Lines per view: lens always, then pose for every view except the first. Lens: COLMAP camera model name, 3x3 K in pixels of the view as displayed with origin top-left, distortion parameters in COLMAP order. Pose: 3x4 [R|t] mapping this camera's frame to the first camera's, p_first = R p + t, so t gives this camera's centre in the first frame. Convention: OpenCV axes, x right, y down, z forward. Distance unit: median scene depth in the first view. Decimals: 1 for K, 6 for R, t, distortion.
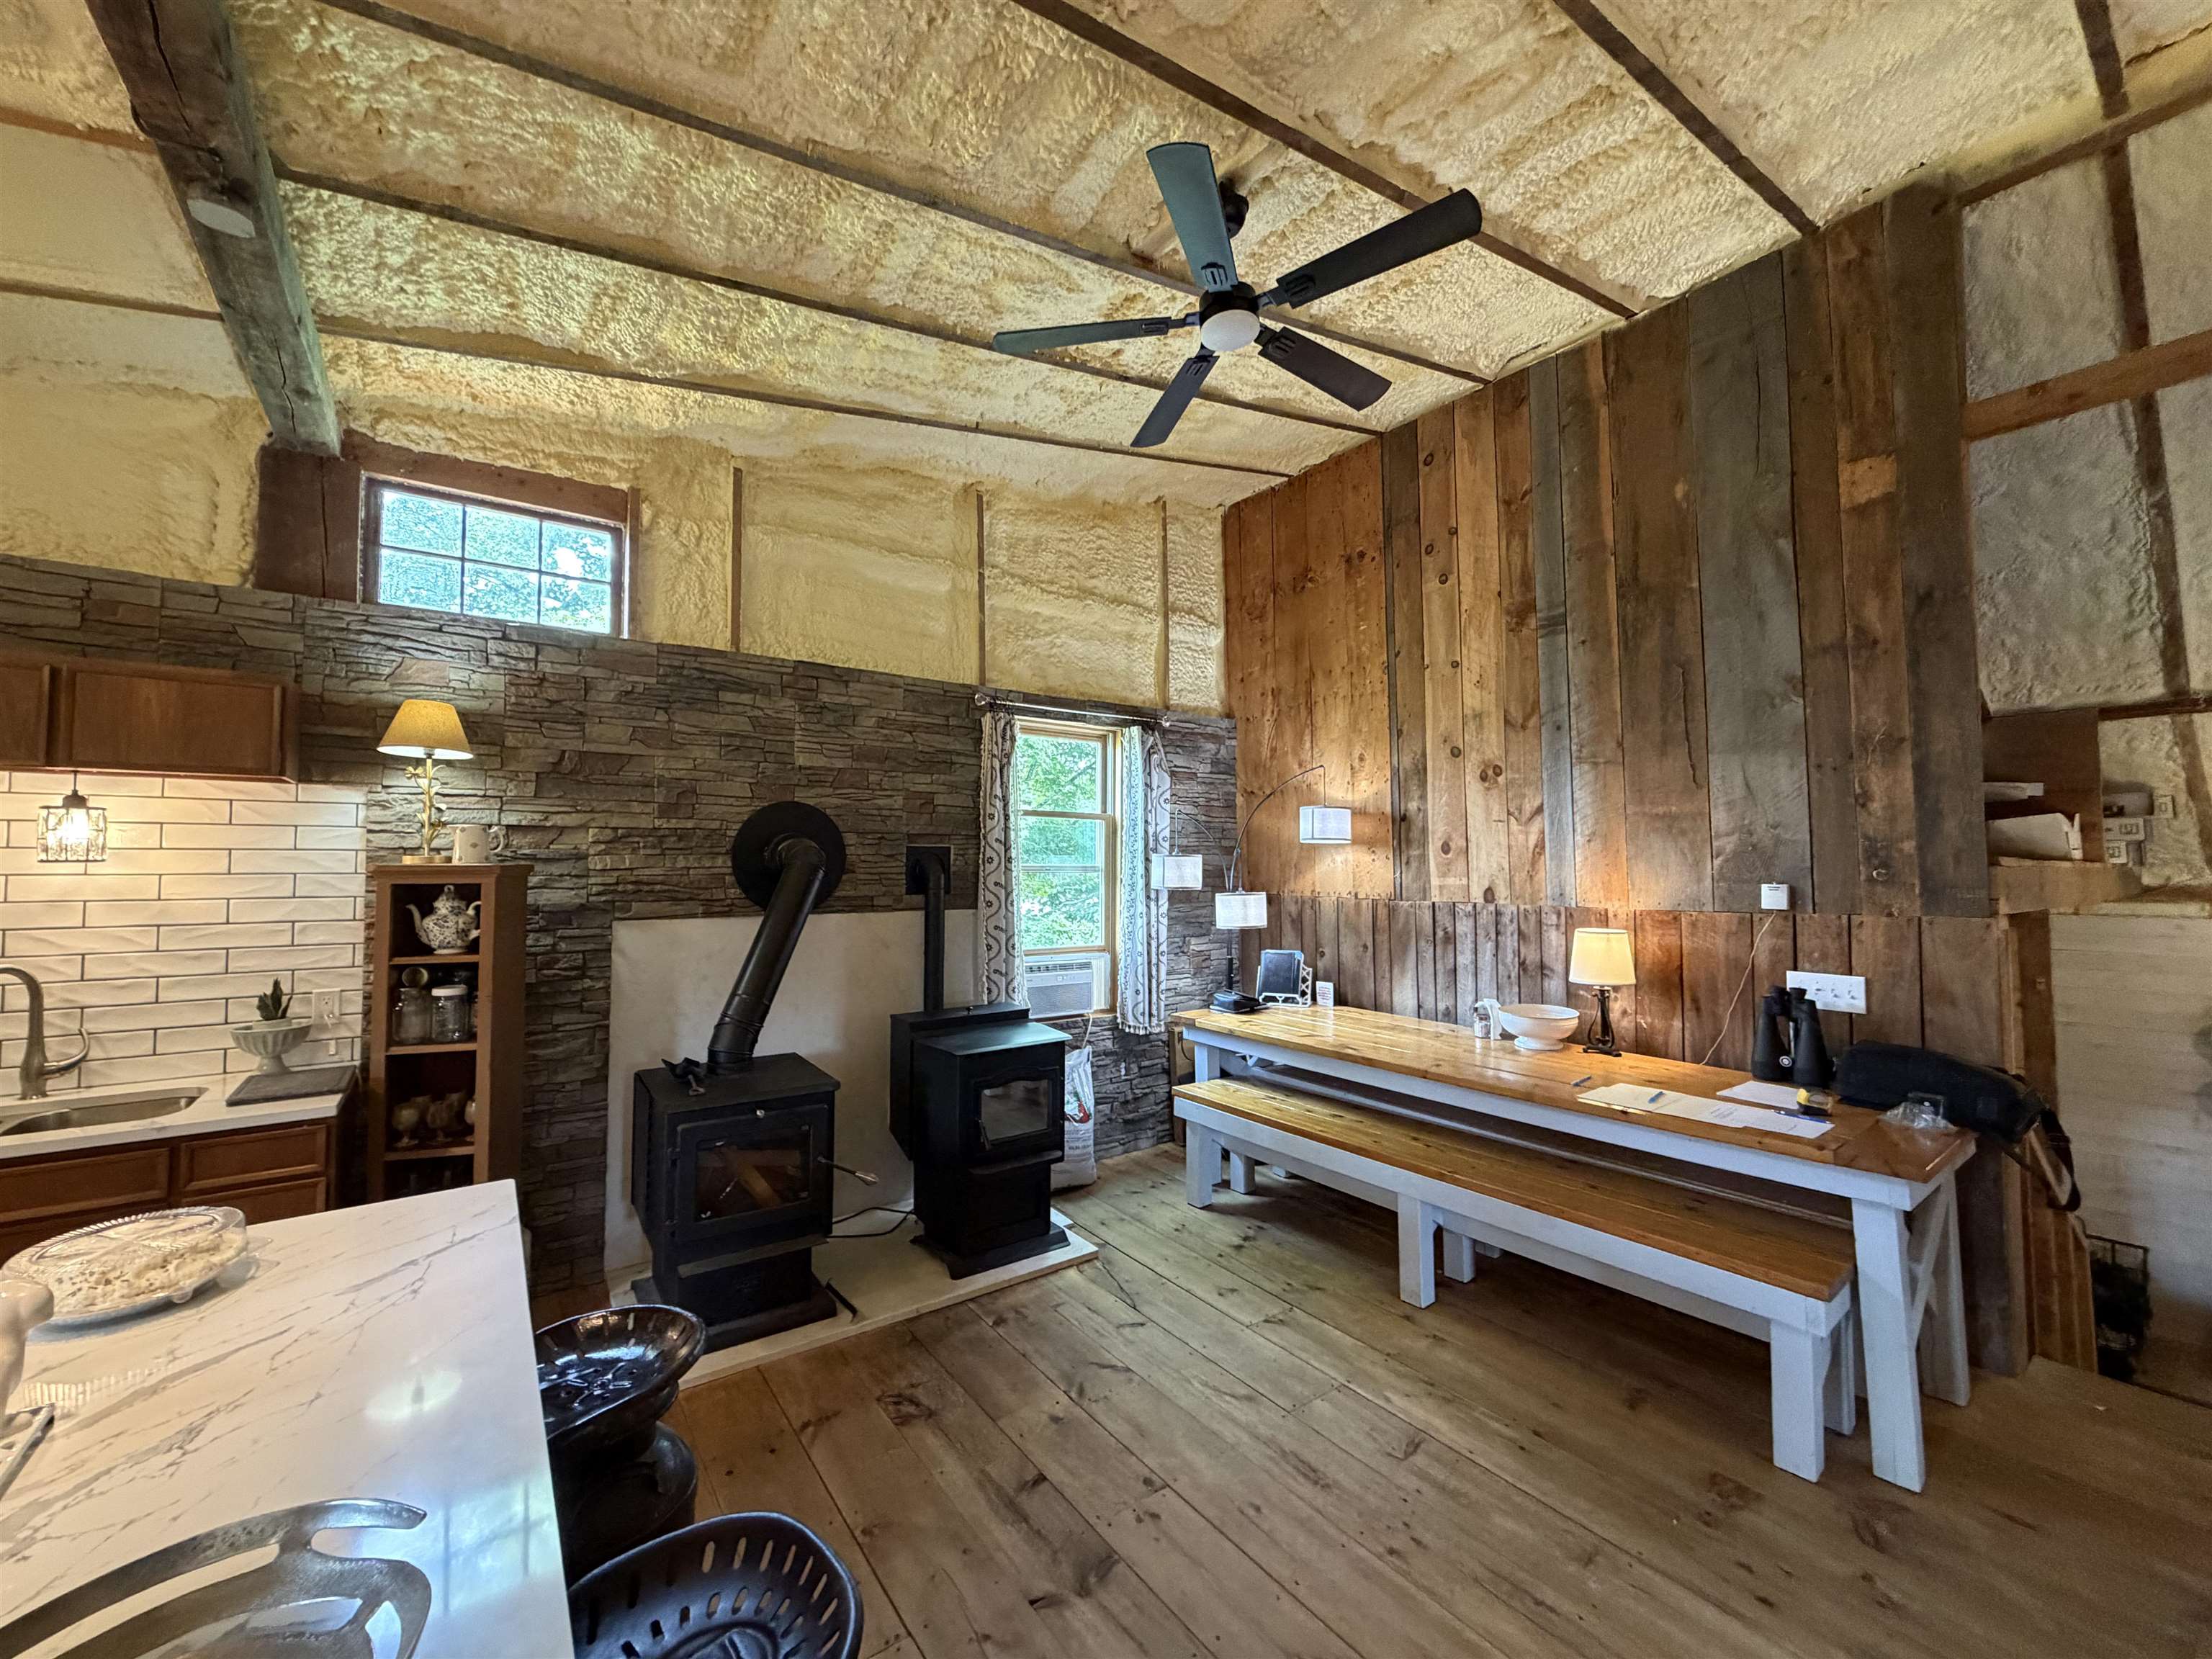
lens RADIAL K [[882.0, 0, 1104.4], [0, 882.0, 831.6], [0, 0, 1]] dist [0.001642, -0.000044]
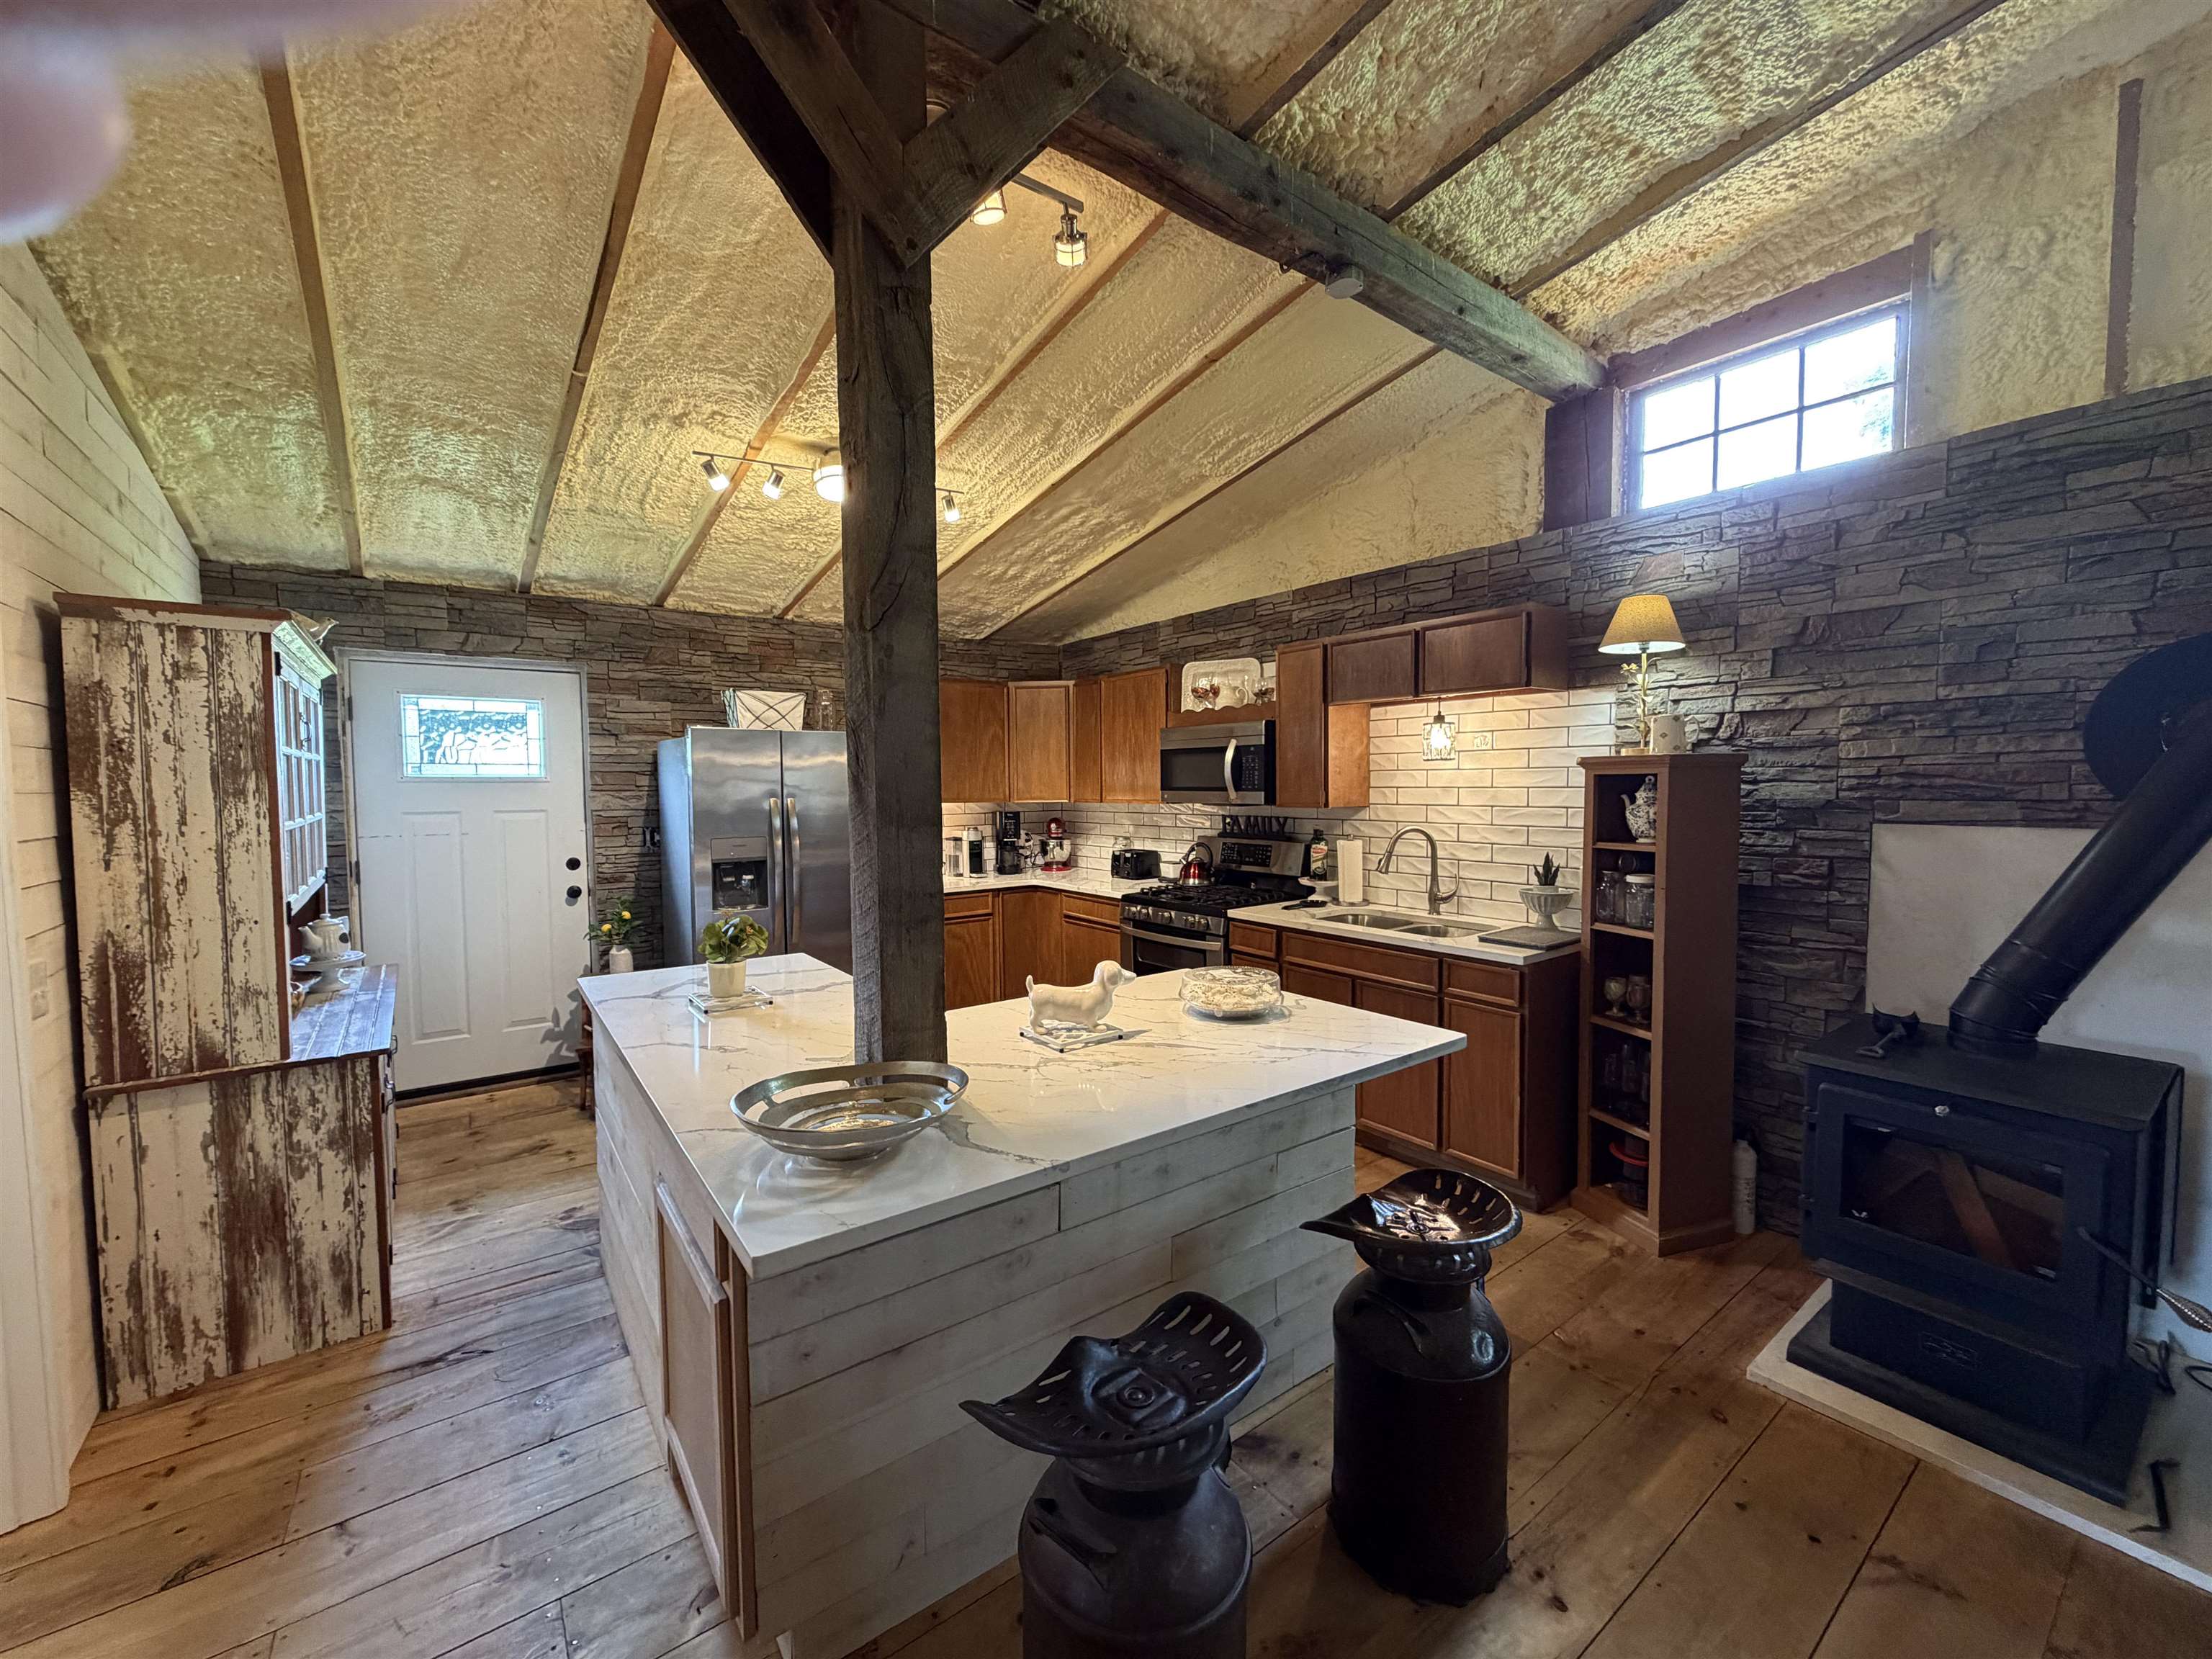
lens RADIAL K [[882.0, 0, 1099.5], [0, 882.0, 831.6], [0, 0, 1]] dist [0.001642, -0.000044]
pose [[0.004193, 0.056244, -0.998408, 0.249045], [0.046374, 0.997332, 0.056378, 0.034796], [0.998915, -0.046536, 0.001573, 0.333316]]
